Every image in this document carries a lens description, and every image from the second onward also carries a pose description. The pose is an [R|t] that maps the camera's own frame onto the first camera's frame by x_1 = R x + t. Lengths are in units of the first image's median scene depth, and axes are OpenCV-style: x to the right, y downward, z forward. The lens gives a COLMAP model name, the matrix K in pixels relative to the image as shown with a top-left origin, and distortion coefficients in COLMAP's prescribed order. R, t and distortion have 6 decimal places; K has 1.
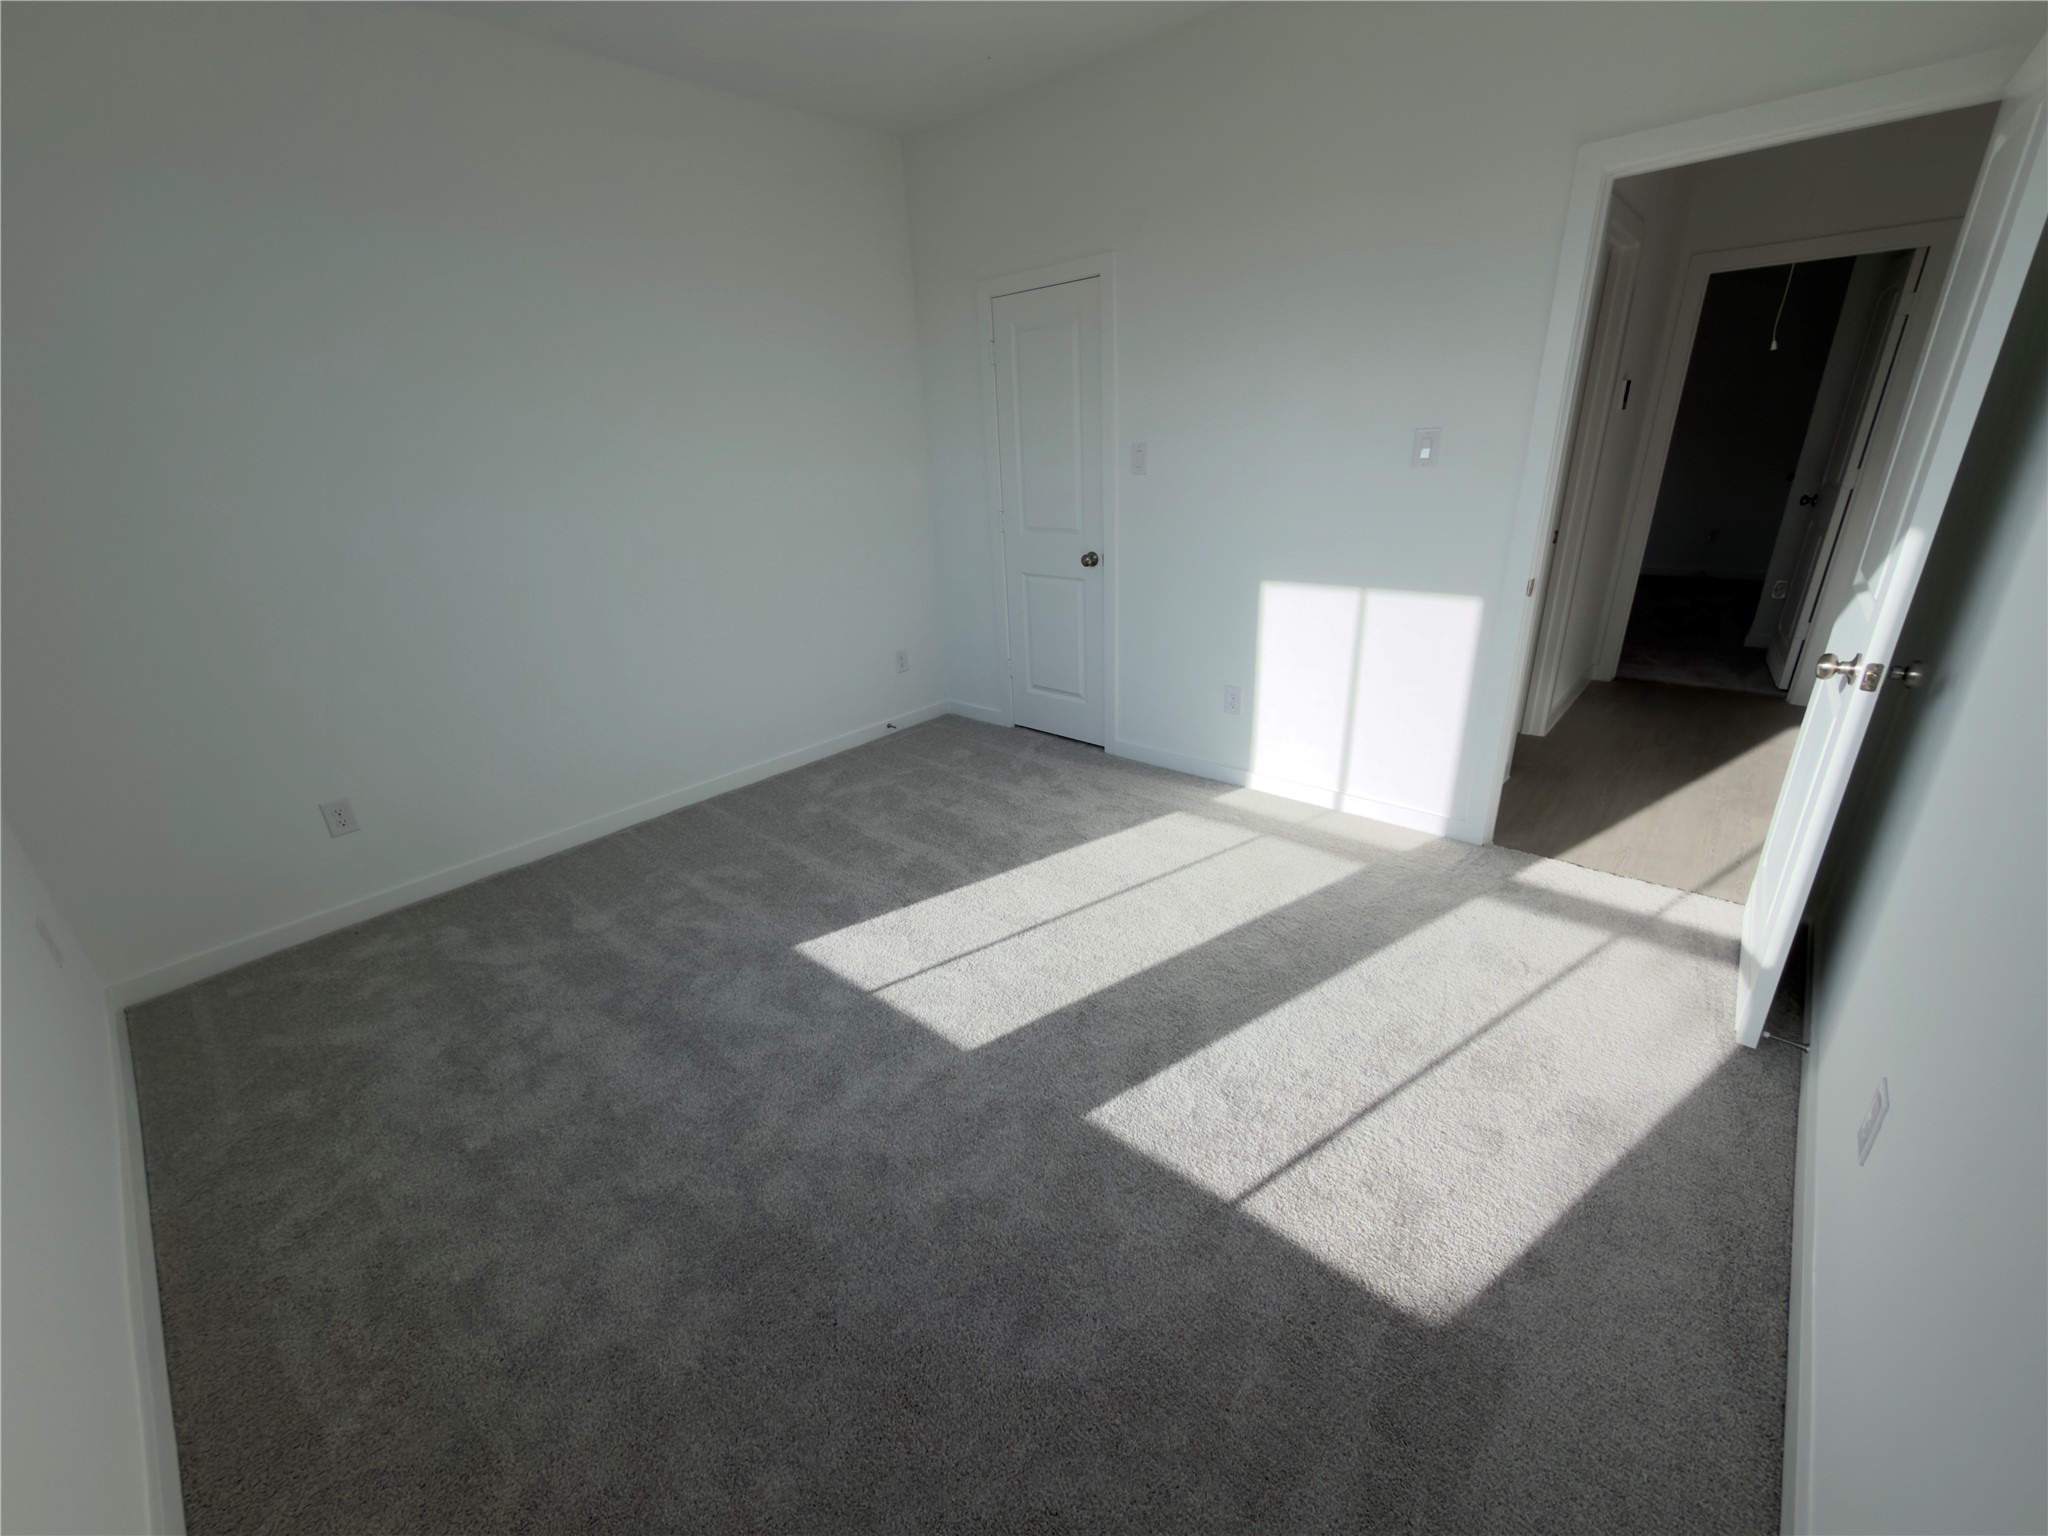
lens RADIAL K [[821.8, 0, 1024.5], [0, 821.8, 764.8], [0, 0, 1]] dist [-0.000822, 0.000231]
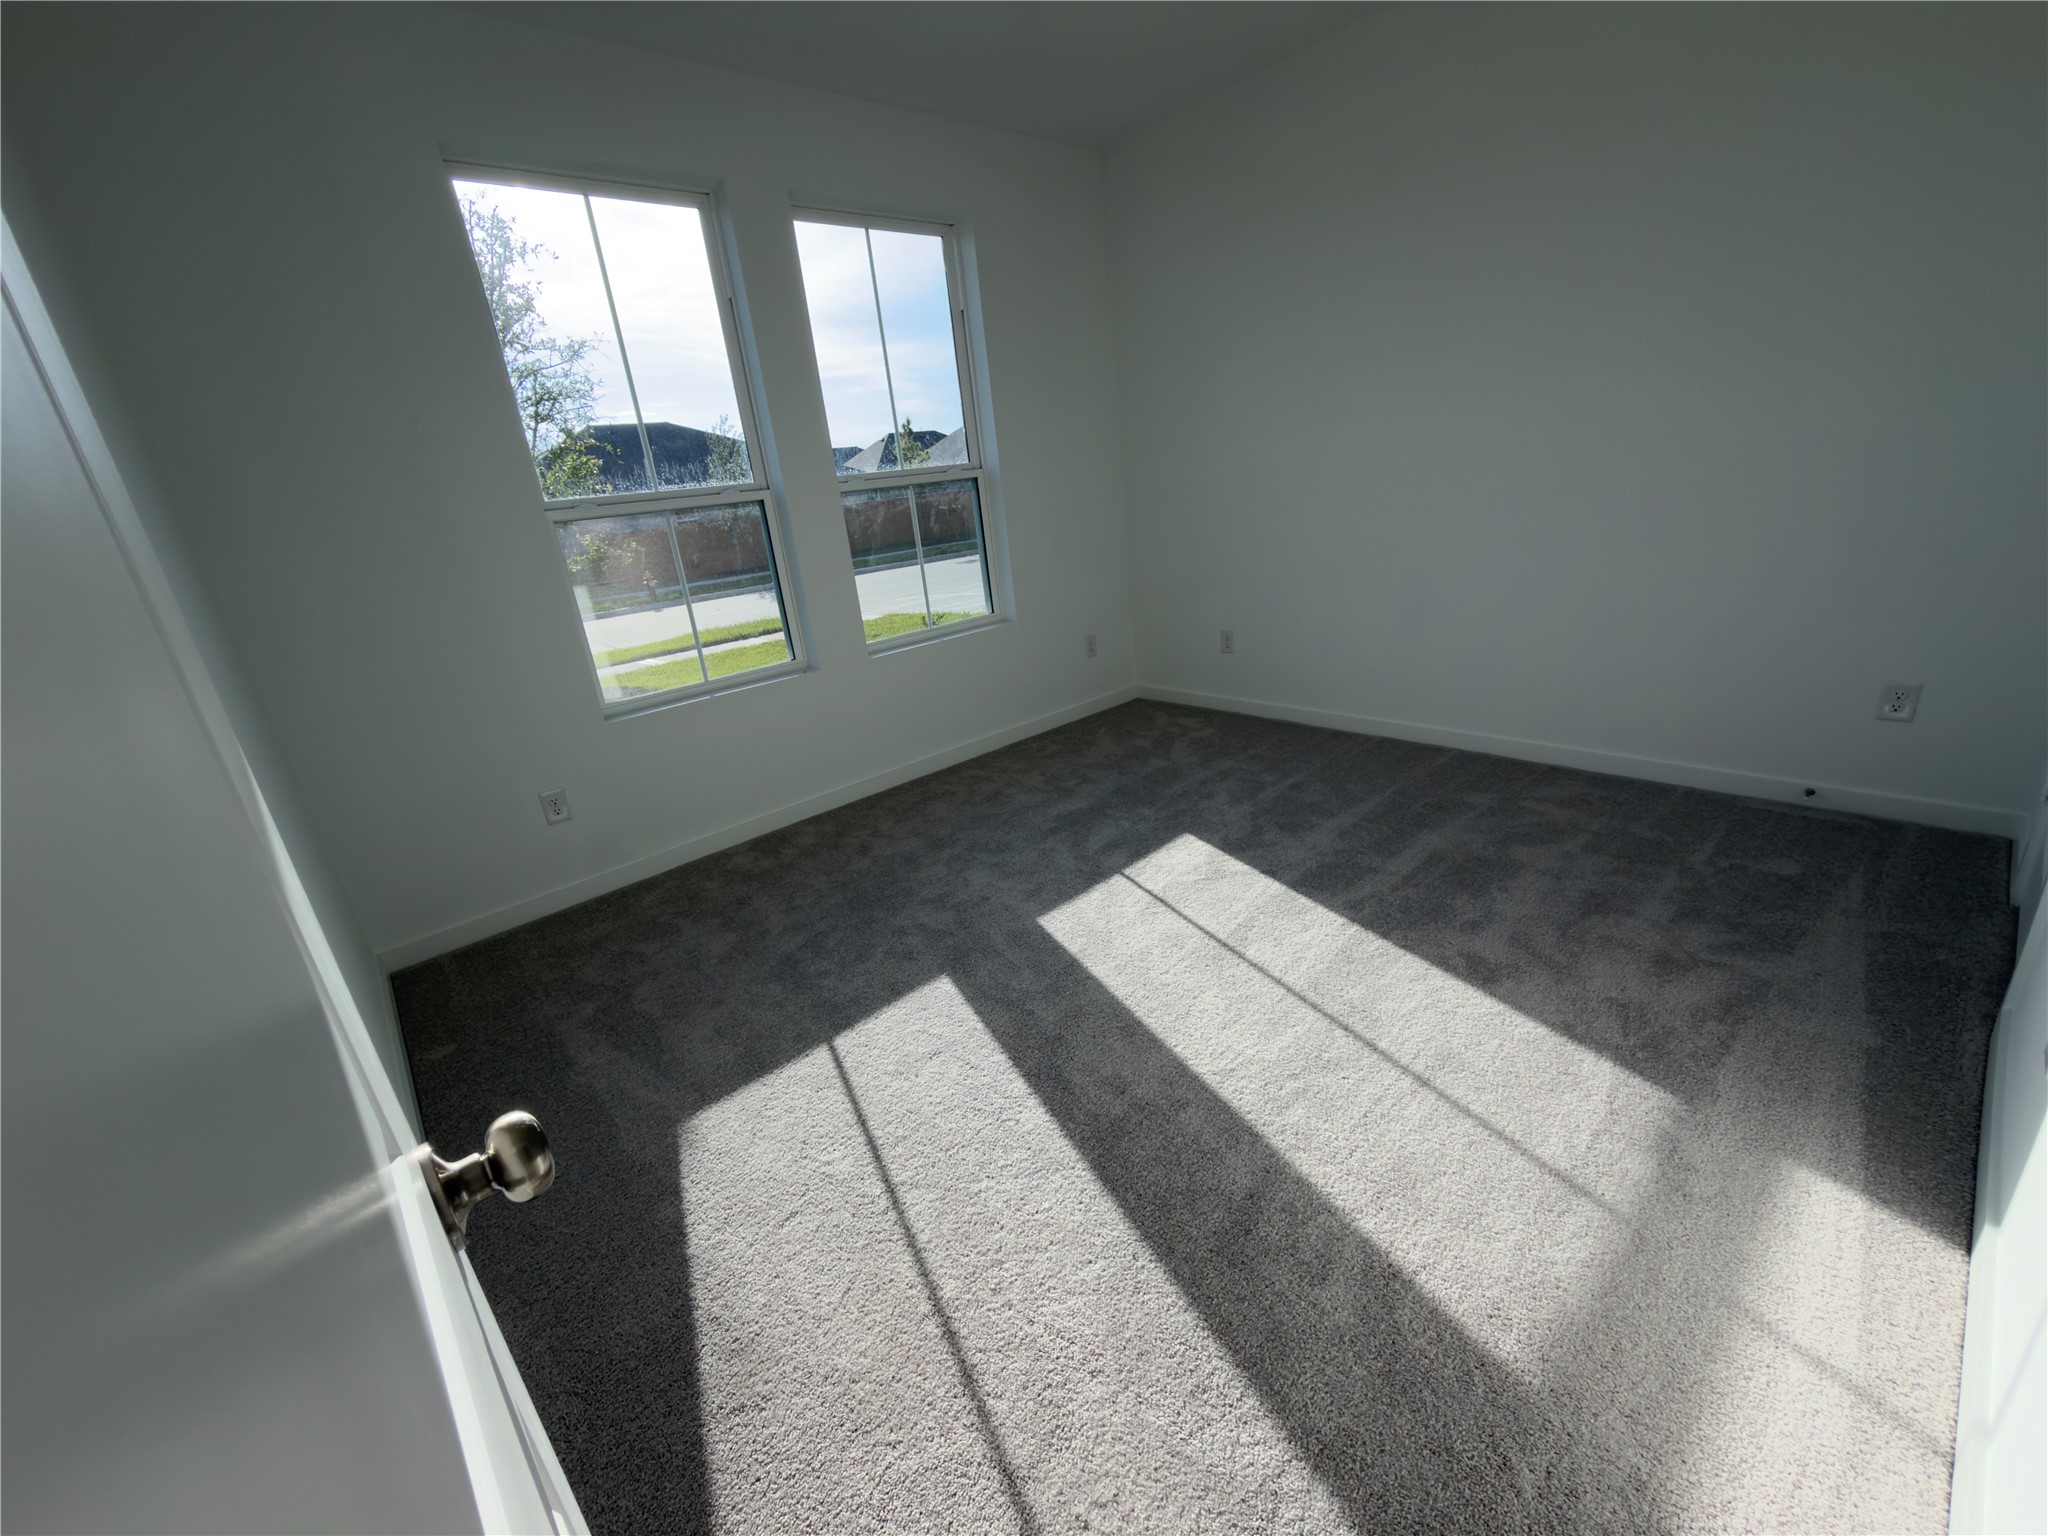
lens RADIAL K [[821.8, 0, 1024.5], [0, 821.8, 764.8], [0, 0, 1]] dist [-0.000822, 0.000231]
pose [[-0.120986, 0.380816, -0.916701, 0.723562], [-0.256901, 0.880010, 0.399480, -0.251989], [0.958835, 0.283832, -0.008636, 0.699370]]
